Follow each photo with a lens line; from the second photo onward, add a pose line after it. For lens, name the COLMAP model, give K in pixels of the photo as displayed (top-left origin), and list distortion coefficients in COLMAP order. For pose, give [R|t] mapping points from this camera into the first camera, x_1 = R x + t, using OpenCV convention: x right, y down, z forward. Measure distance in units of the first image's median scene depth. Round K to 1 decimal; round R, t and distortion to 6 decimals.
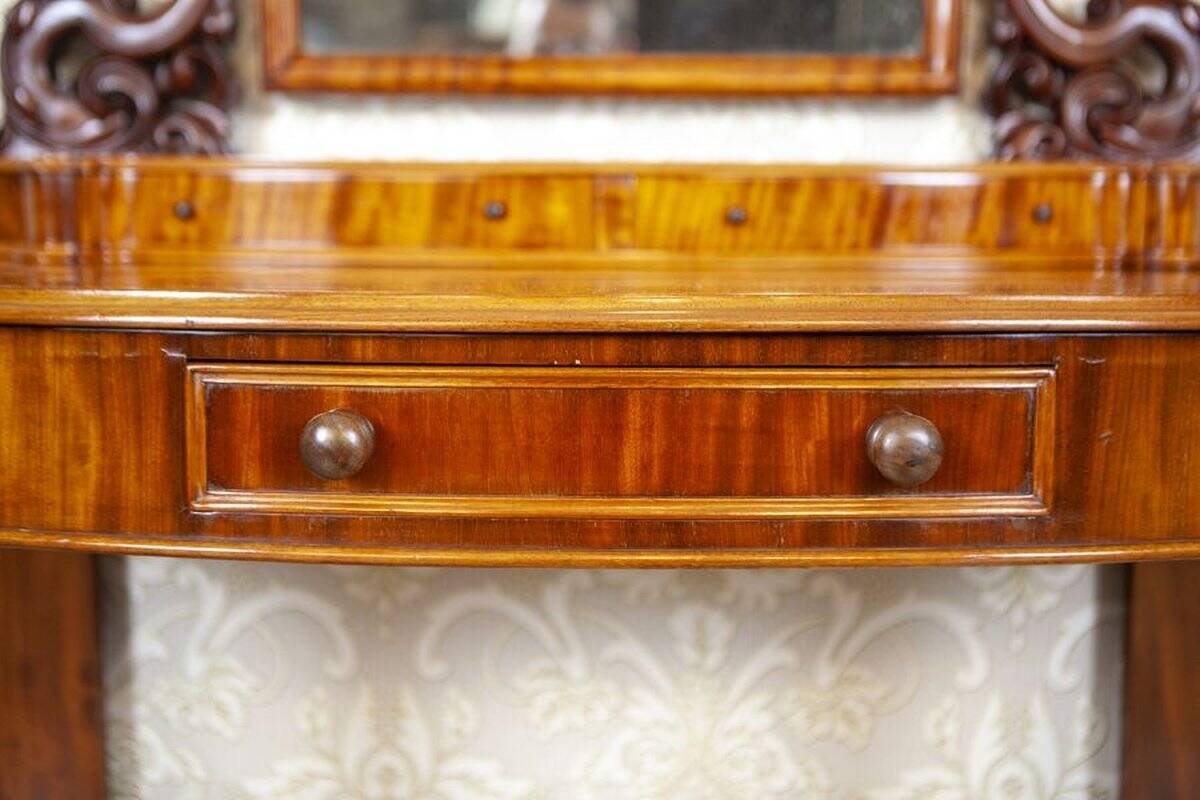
lens RADIAL K [[1515.7, 0, 576.2], [0, 1515.7, 370.0], [0, 0, 1]] dist [0.006879, 0.014092]
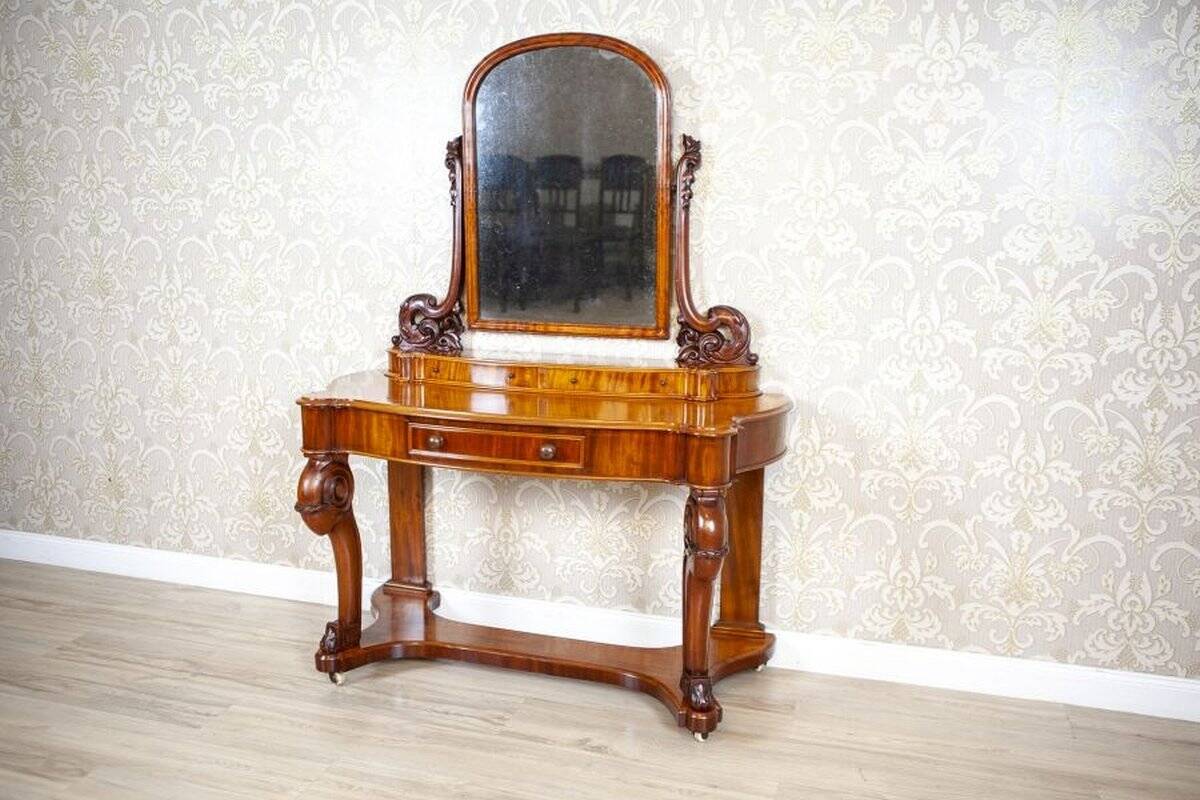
lens RADIAL K [[1033.9, 0, 600.0], [0, 1033.9, 400.0], [0, 0, 1]] dist [-0.063233, 0.106316]
pose [[0.959968, 0.056182, -0.274417, 0.718509], [-0.041523, 0.997397, 0.058943, -0.173642], [0.277014, -0.045189, 0.959803, -1.146229]]
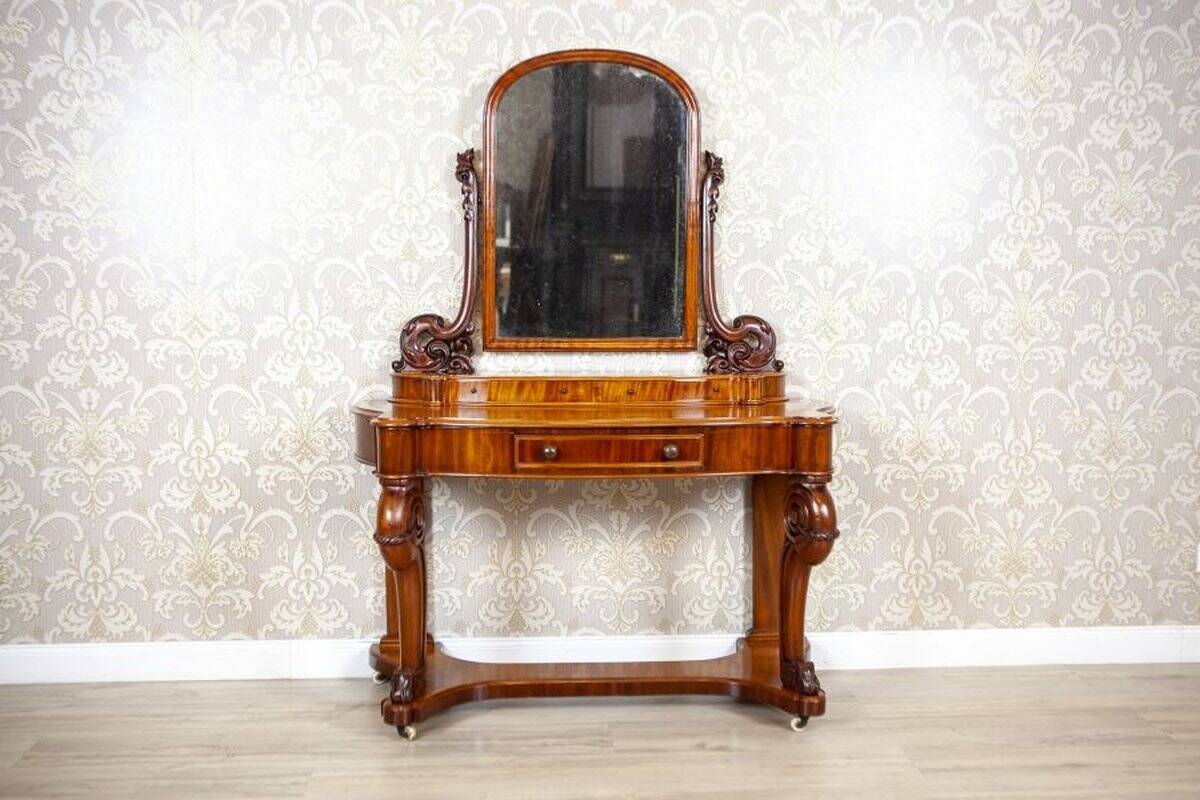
lens RADIAL K [[1265.6, 0, 575.6], [0, 1265.6, 386.1], [0, 0, 1]] dist [0.010064, 0.019162]
pose [[0.996598, -0.009843, 0.081821, -0.230795], [0.012869, 0.999249, -0.036537, -0.006181], [-0.081400, 0.037466, 0.995977, -1.686885]]
